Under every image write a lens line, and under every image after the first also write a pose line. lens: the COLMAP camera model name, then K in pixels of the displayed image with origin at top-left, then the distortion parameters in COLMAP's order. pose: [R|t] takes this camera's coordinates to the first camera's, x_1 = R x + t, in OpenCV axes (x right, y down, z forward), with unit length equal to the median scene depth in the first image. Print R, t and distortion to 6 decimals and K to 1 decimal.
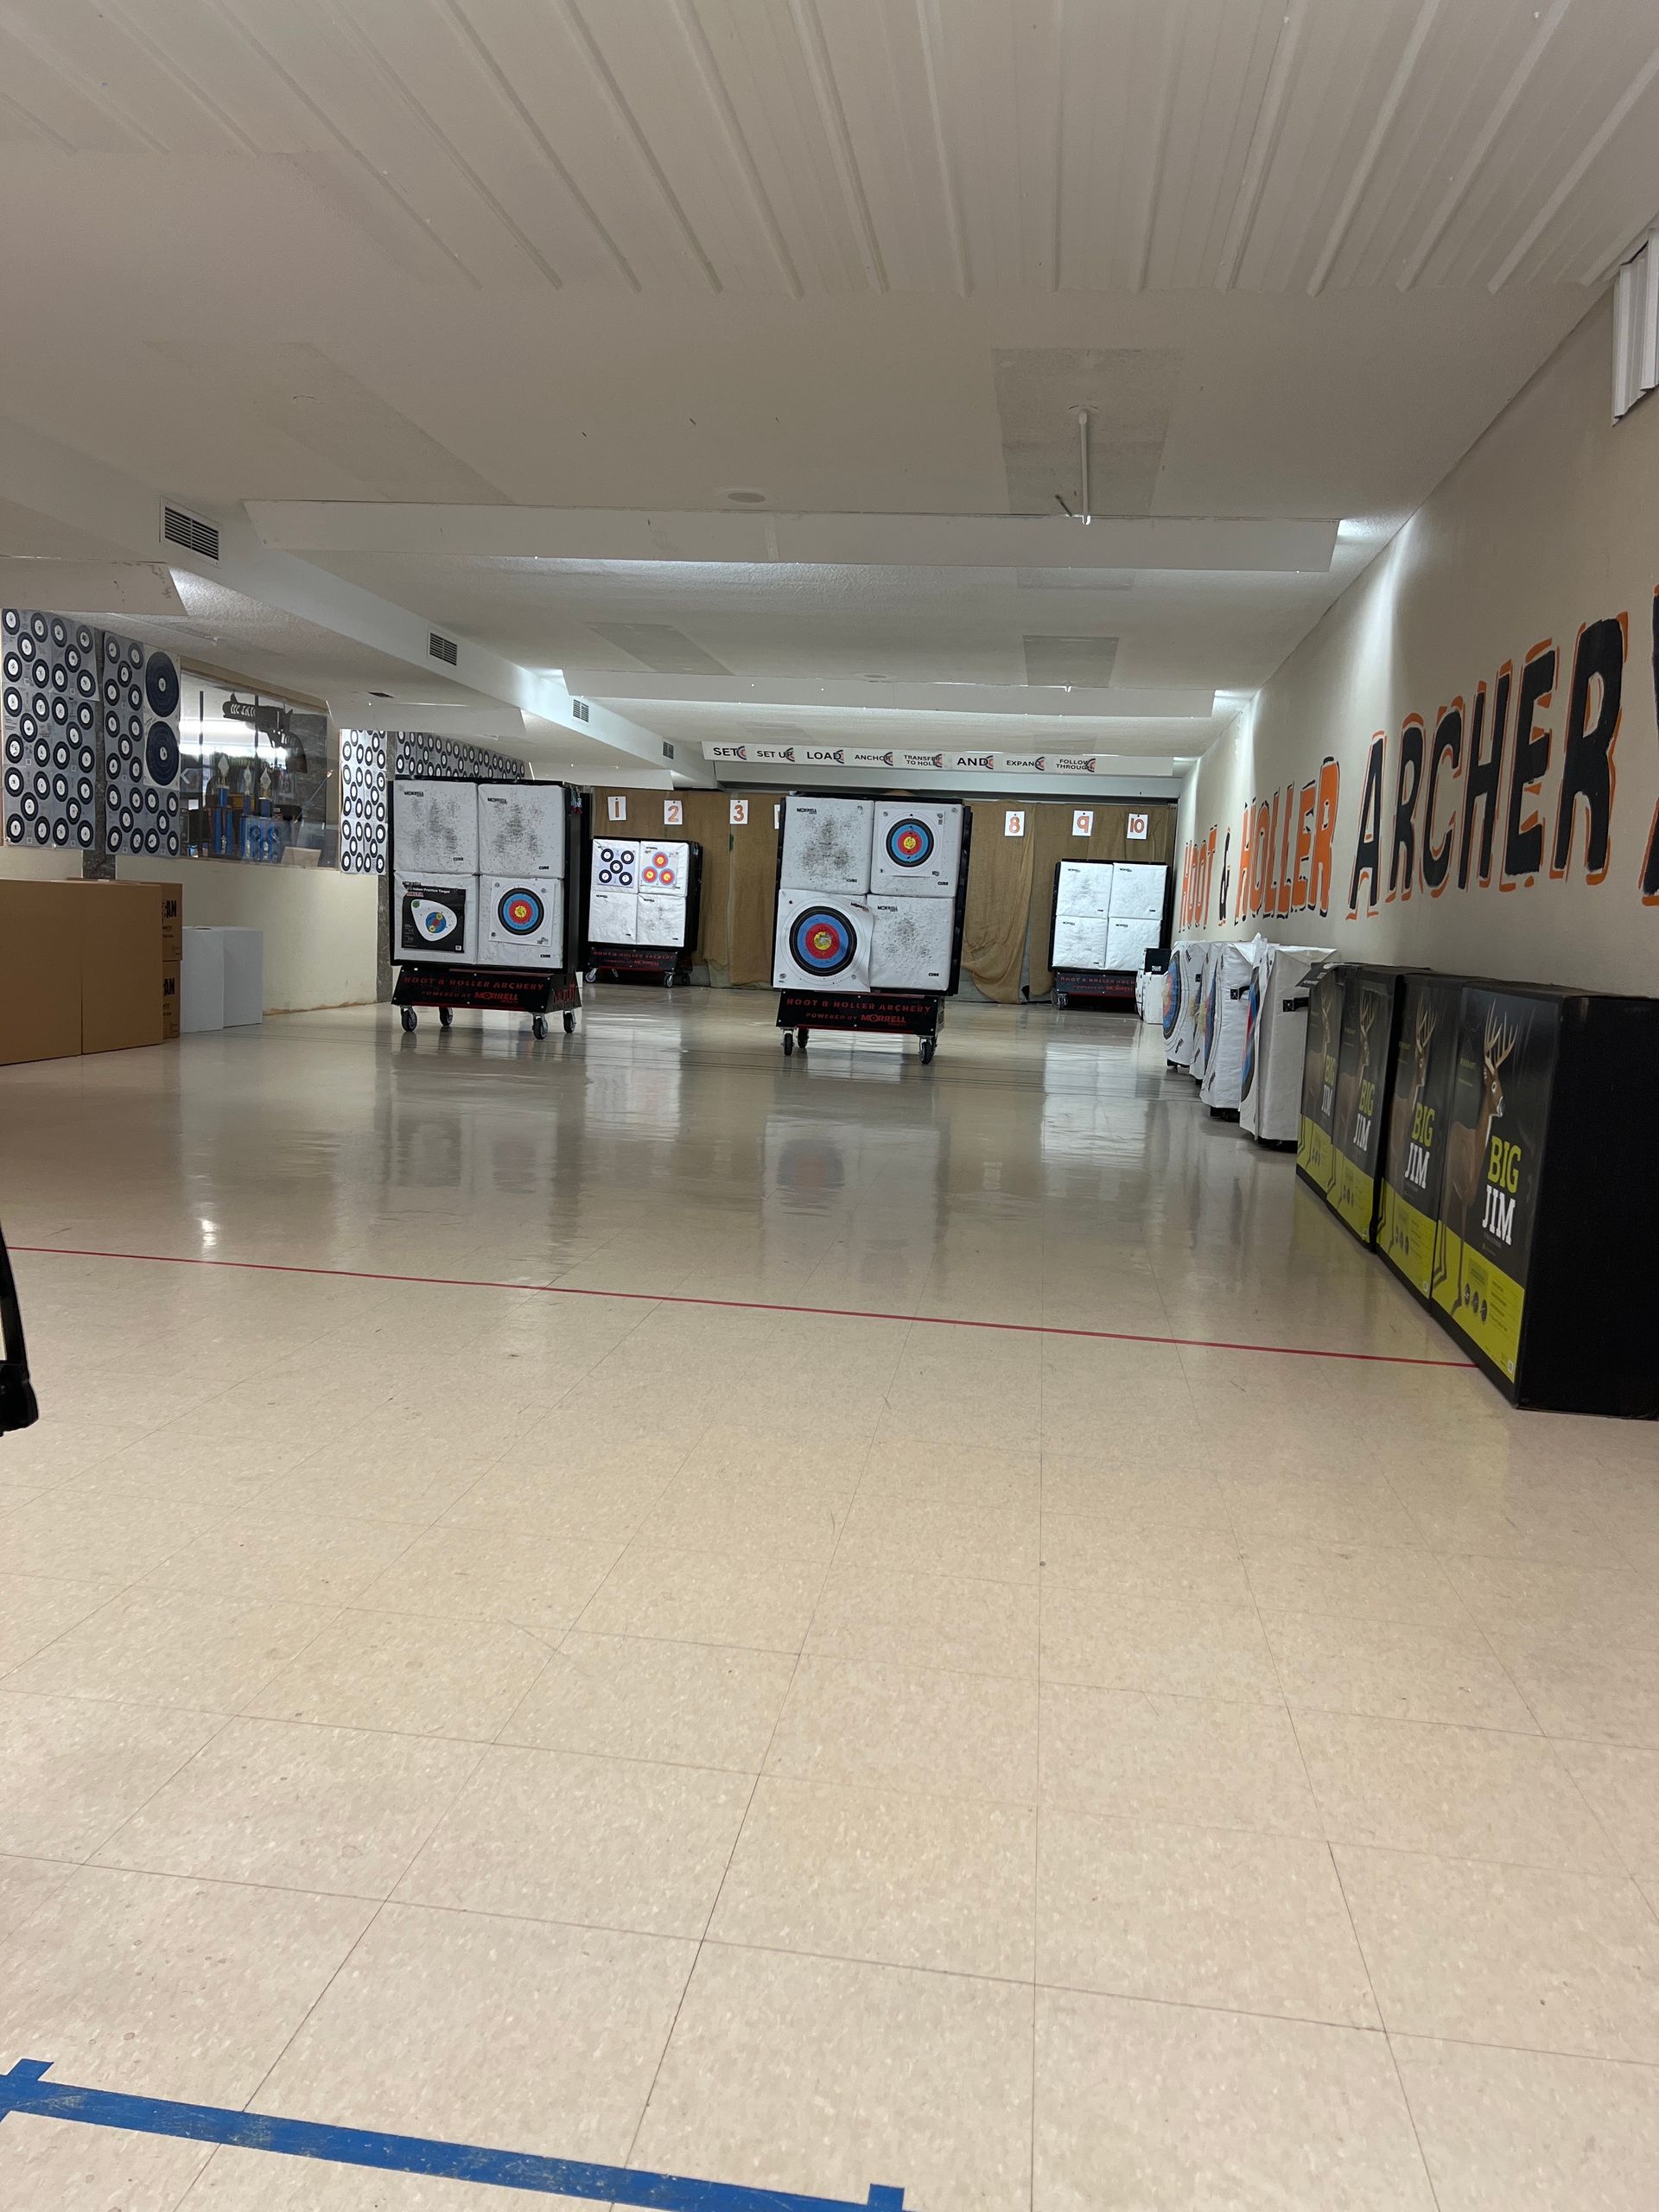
lens RADIAL K [[1659.1, 0, 825.2], [0, 1659.1, 1141.9], [0, 0, 1]] dist [0.006459, -0.006787]
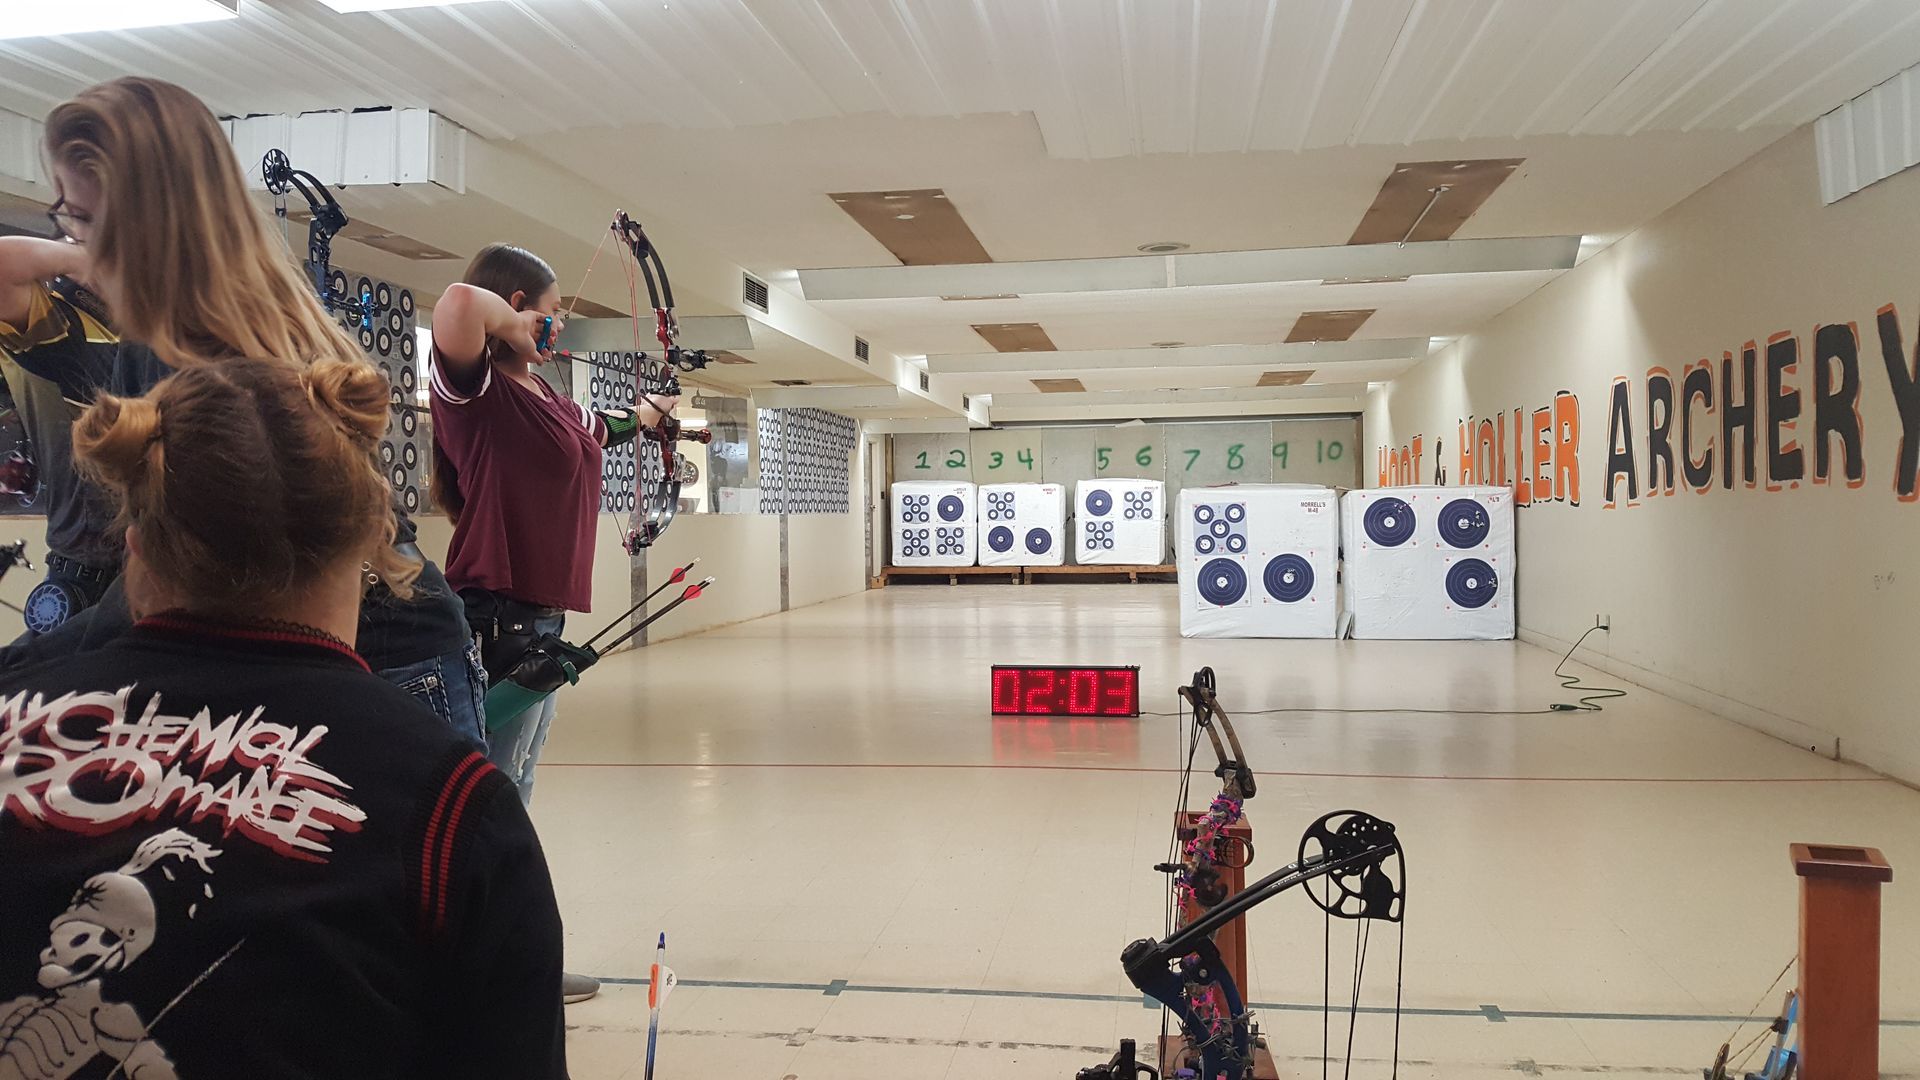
lens RADIAL K [[1449.4, 0, 960.0], [0, 1449.4, 540.0], [0, 0, 1]] dist [0.188010, -0.311251]
pose [[0.997980, -0.061823, -0.014619, -0.219240], [0.059639, 0.991023, -0.119652, 0.007994], [0.021885, 0.118539, 0.992708, -0.251384]]
